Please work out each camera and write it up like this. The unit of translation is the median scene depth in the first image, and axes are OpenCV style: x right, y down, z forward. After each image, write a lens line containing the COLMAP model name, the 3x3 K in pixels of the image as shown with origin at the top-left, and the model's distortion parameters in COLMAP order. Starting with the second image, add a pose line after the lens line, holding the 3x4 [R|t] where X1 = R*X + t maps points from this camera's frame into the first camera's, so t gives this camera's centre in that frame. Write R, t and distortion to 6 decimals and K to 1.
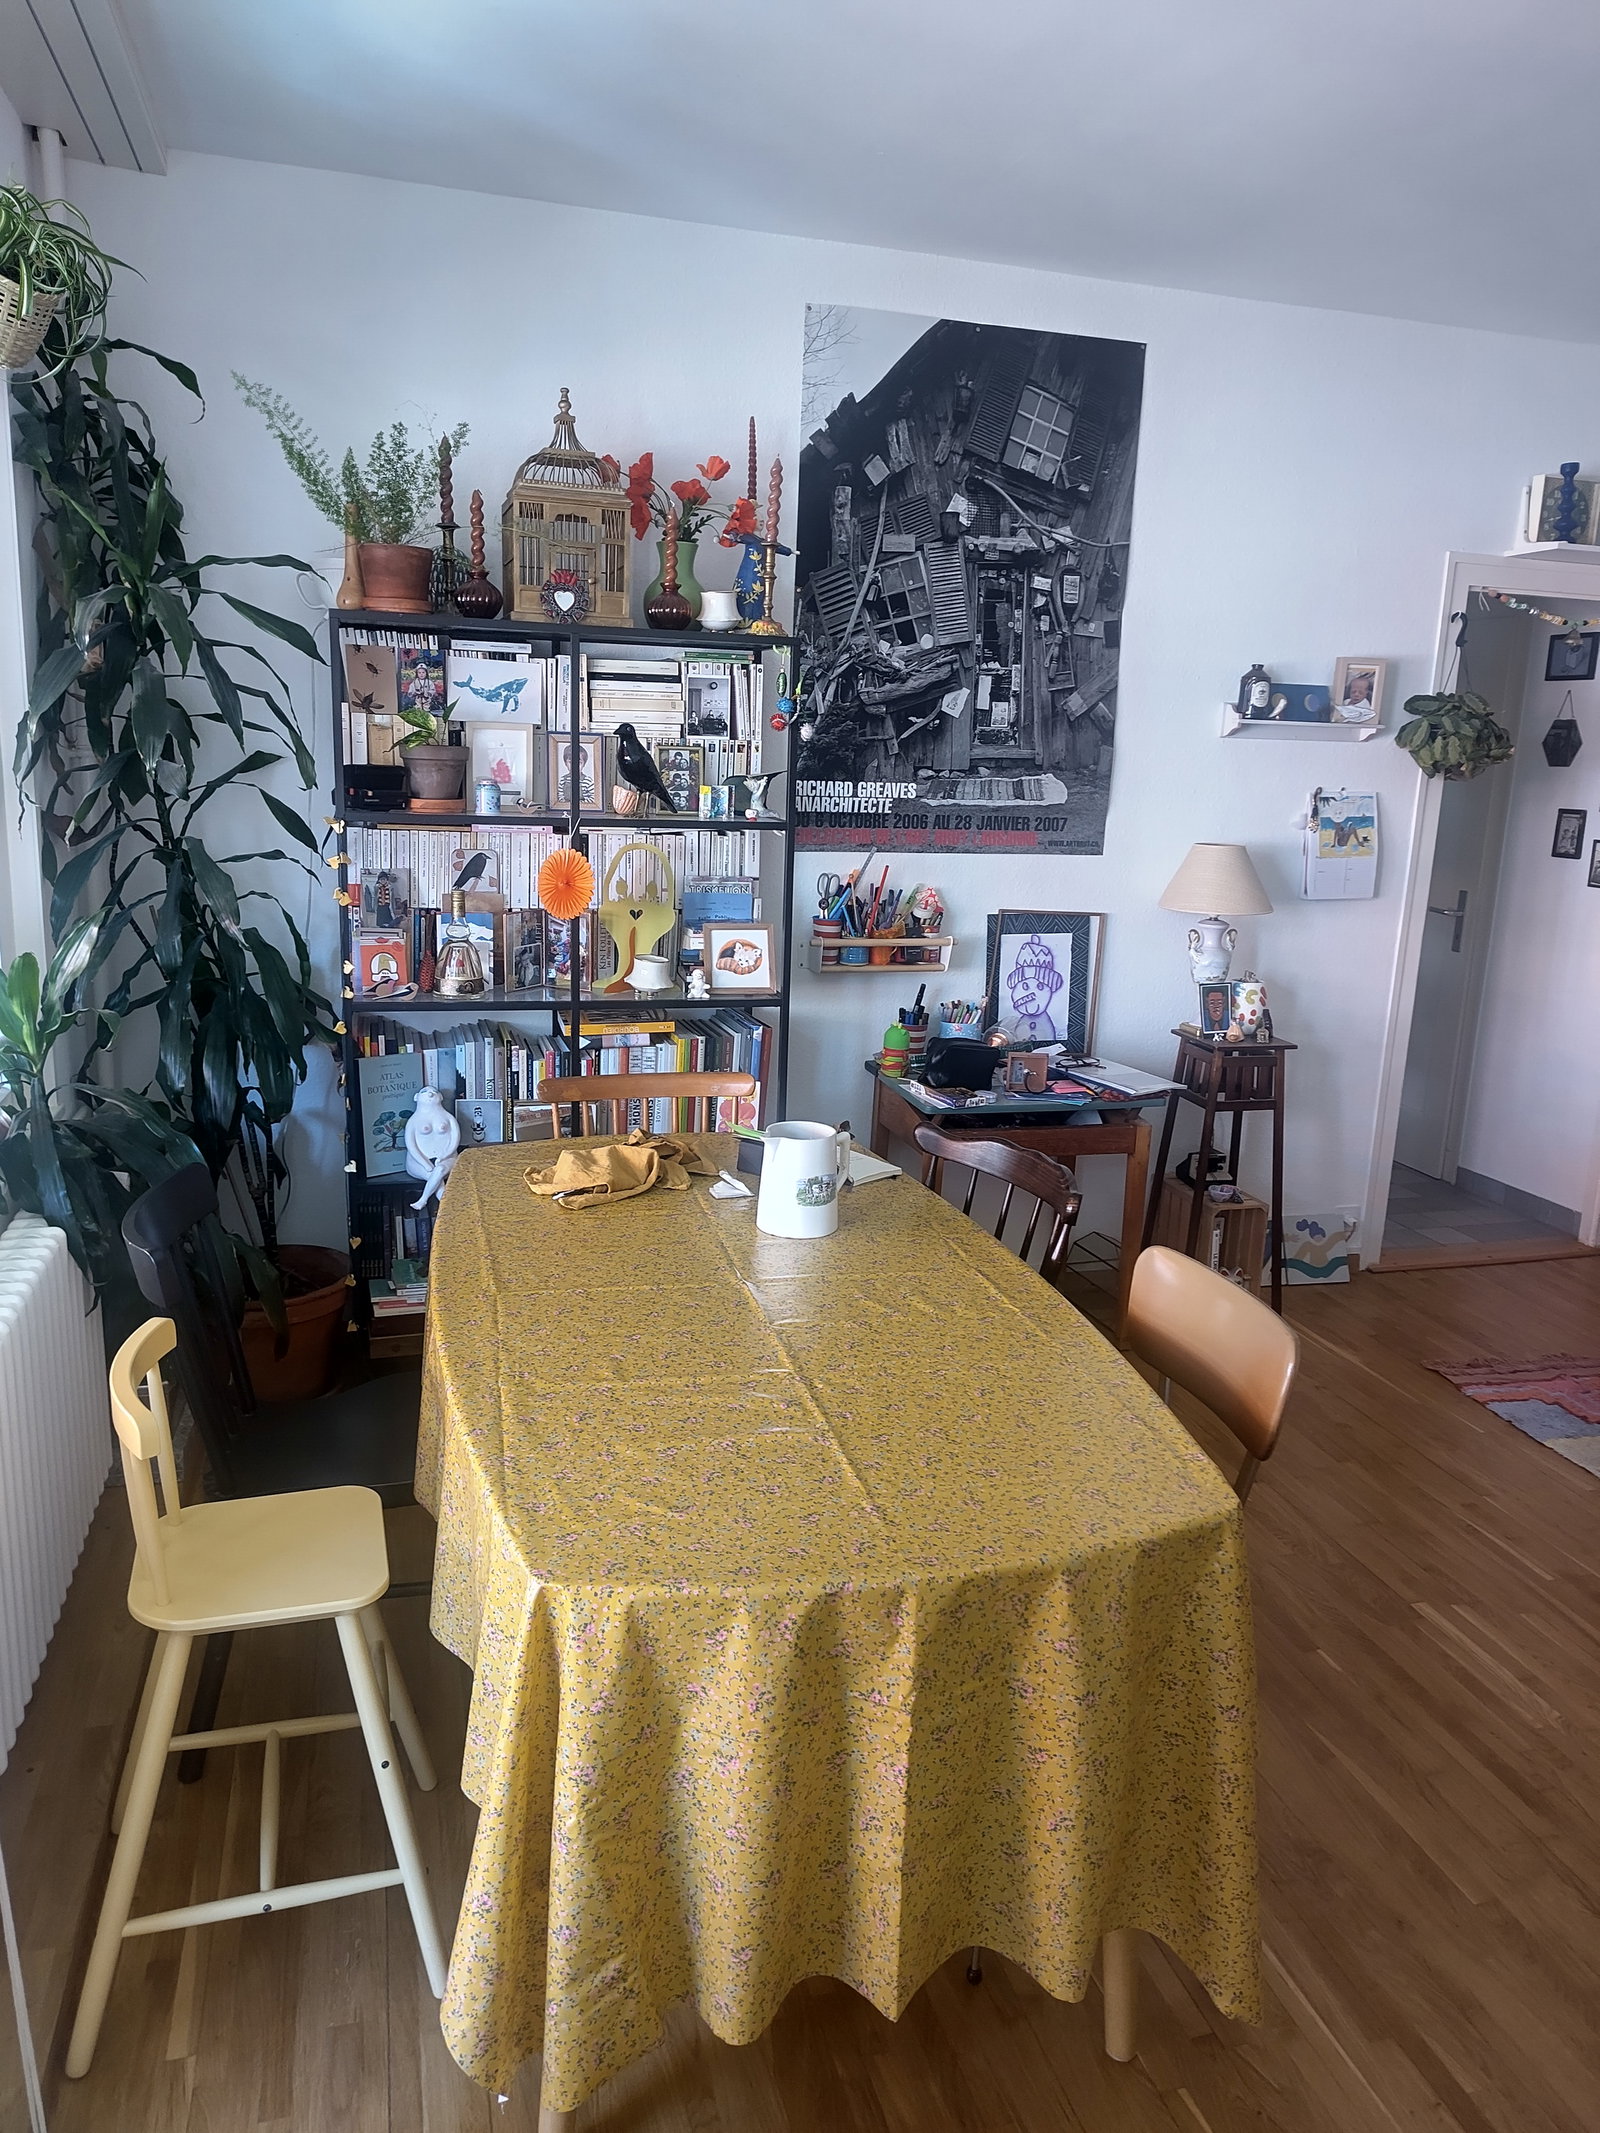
lens RADIAL K [[1499.4, 0, 800.8], [0, 1499.4, 1068.8], [0, 0, 1]] dist [0.026615, -0.025531]
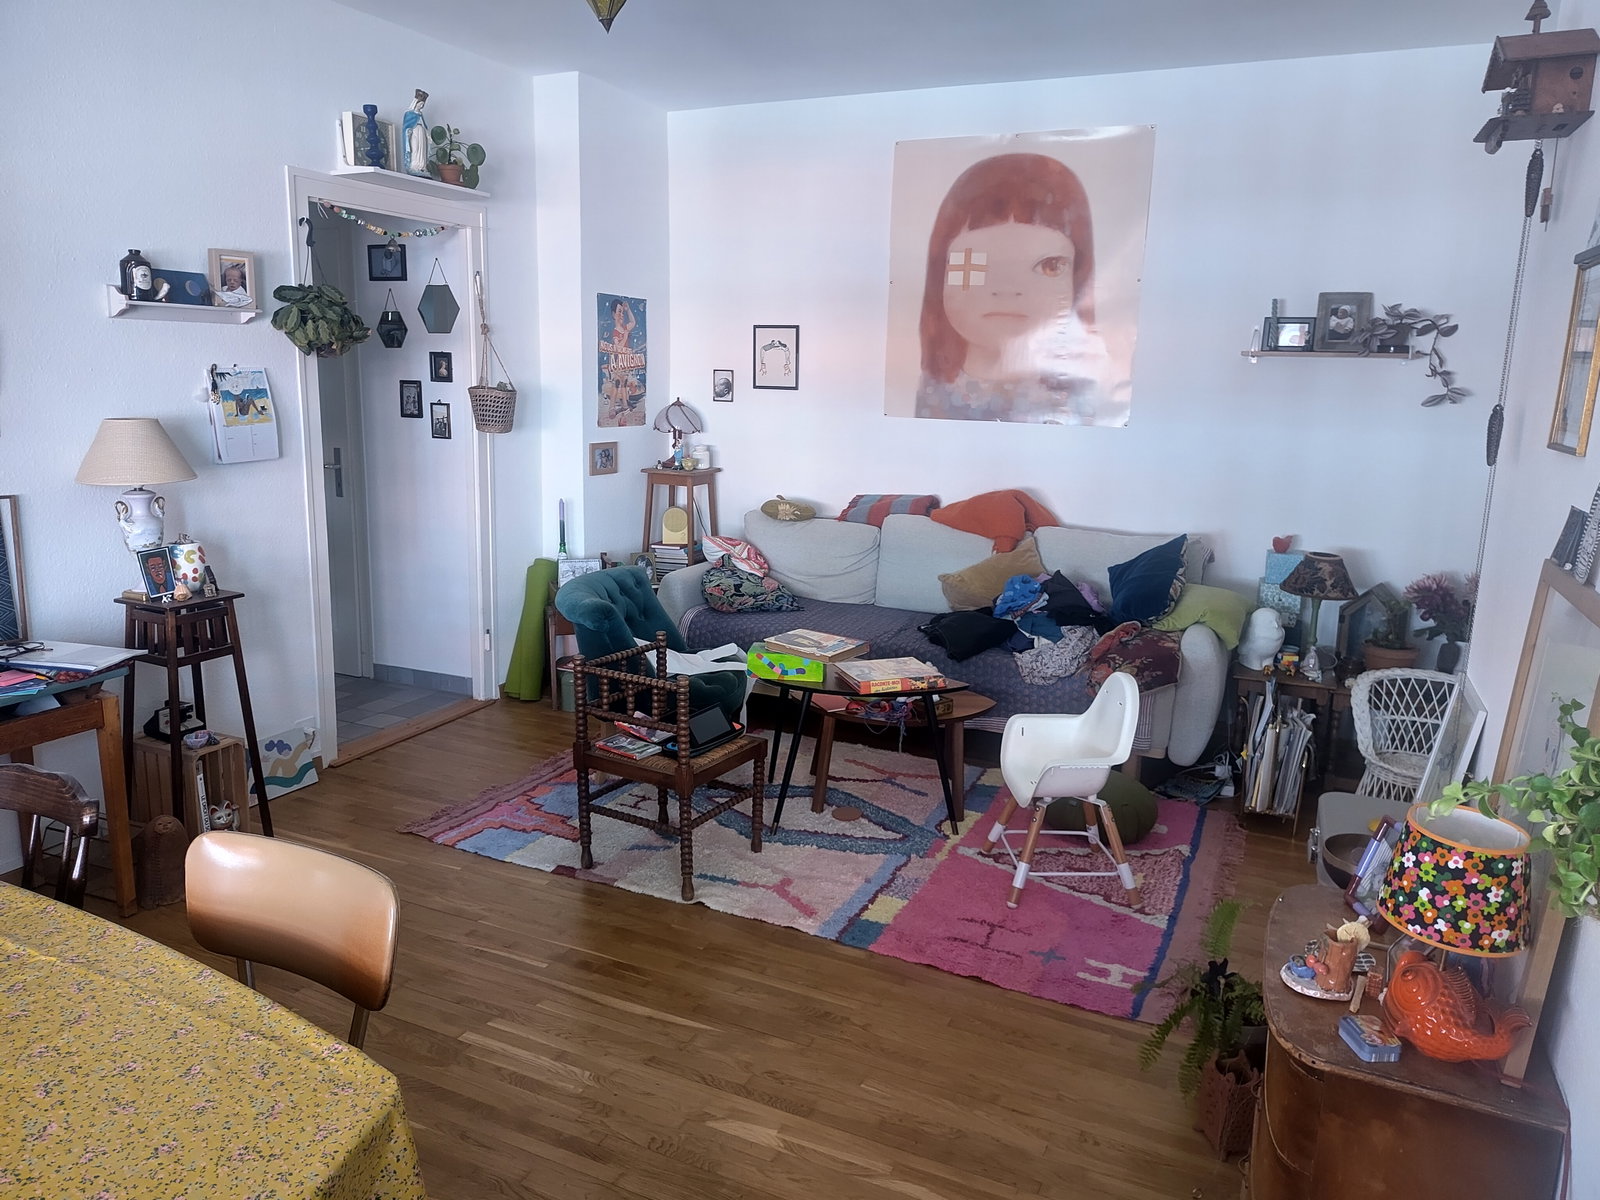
lens RADIAL K [[1124.7, 0, 819.6], [0, 1124.7, 575.9], [0, 0, 1]] dist [0.026615, -0.025531]
pose [[0.659588, -0.162585, 0.733832, -0.002792], [0.168808, 0.983426, 0.066154, -0.011292], [-0.732426, 0.080242, 0.676102, 0.112289]]
